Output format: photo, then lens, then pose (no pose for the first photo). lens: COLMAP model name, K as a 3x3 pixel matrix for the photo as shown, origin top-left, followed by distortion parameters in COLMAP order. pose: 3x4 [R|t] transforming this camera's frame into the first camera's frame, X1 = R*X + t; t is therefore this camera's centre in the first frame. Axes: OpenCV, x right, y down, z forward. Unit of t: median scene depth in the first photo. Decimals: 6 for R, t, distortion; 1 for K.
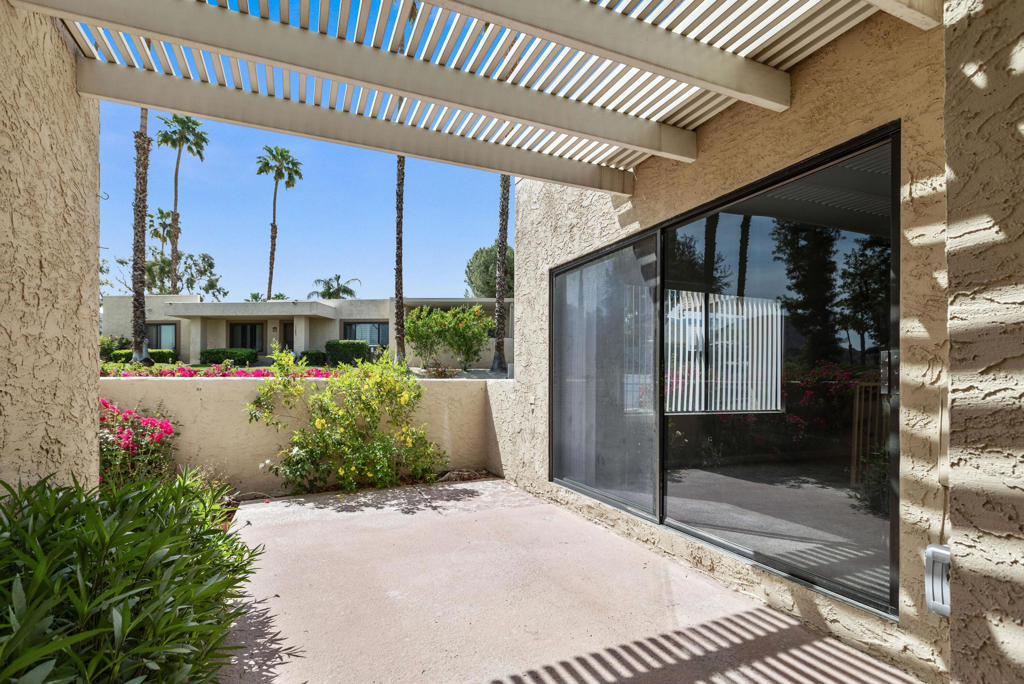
lens RADIAL K [[494.1, 0, 510.4], [0, 494.1, 380.1], [0, 0, 1]] dist [0.000024, 0.000382]
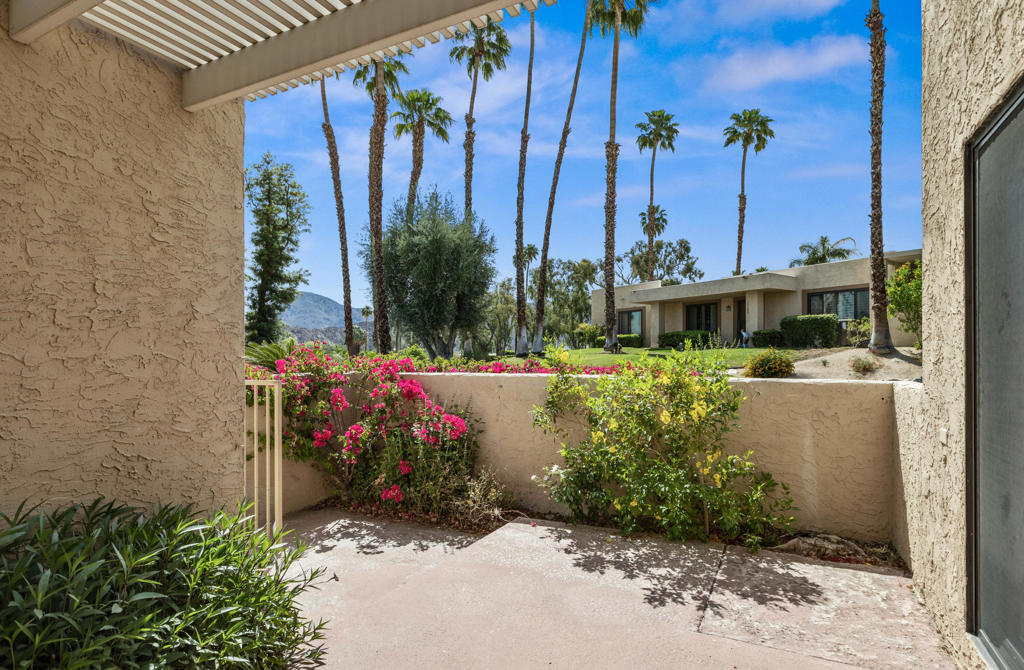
lens RADIAL K [[529.6, 0, 513.9], [0, 529.6, 357.5], [0, 0, 1]] dist [-0.002768, -0.001623]
pose [[0.637749, -0.004089, -0.770233, 0.137380], [-0.000210, 0.999985, -0.005483, -0.025406], [0.770244, 0.003659, 0.637739, 0.299953]]
